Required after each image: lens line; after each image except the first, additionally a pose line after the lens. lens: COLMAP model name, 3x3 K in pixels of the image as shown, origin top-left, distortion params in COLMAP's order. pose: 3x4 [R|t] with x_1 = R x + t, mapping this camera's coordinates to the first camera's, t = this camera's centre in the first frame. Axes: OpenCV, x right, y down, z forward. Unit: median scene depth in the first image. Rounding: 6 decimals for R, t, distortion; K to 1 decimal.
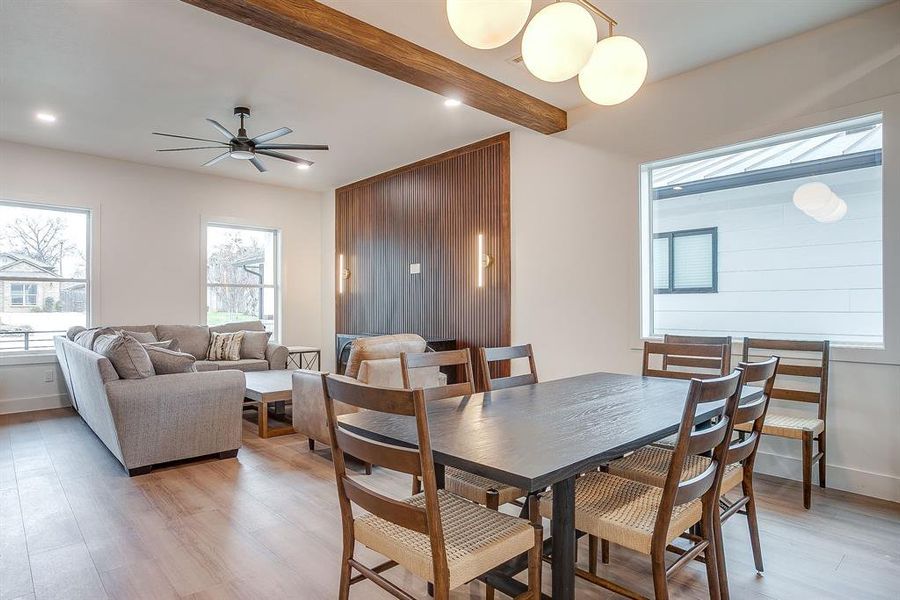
lens RADIAL K [[501.2, 0, 371.8], [0, 501.2, 300.1], [0, 0, 1]] dist [-0.029253, 0.001541]
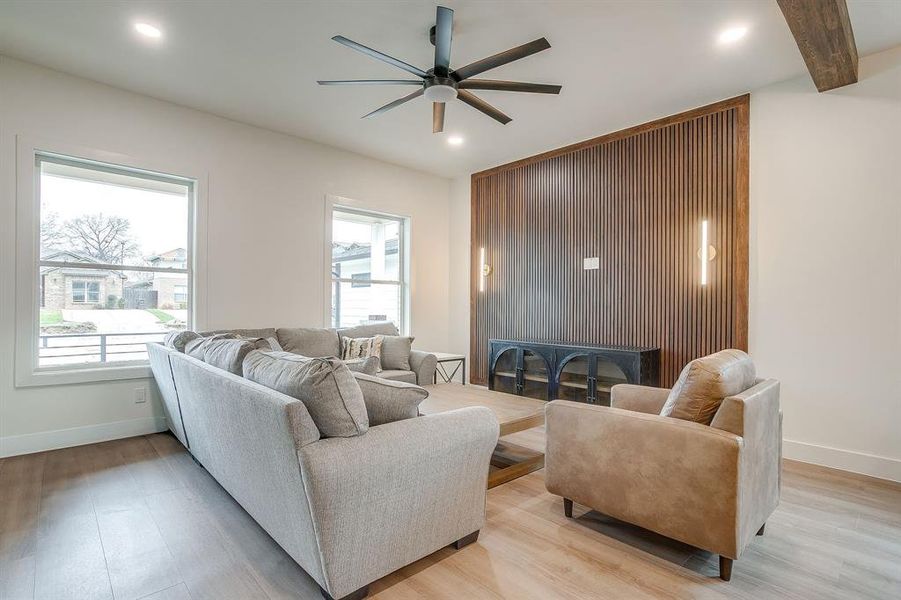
lens RADIAL K [[443.0, 0, 444.1], [0, 443.0, 303.9], [0, 0, 1]] dist [-0.059937, 0.029776]
pose [[0.996419, 0.010556, 0.083892, -0.215114], [-0.011035, 0.999925, 0.005243, 0.004442], [-0.083830, -0.006150, 0.996461, 0.264873]]
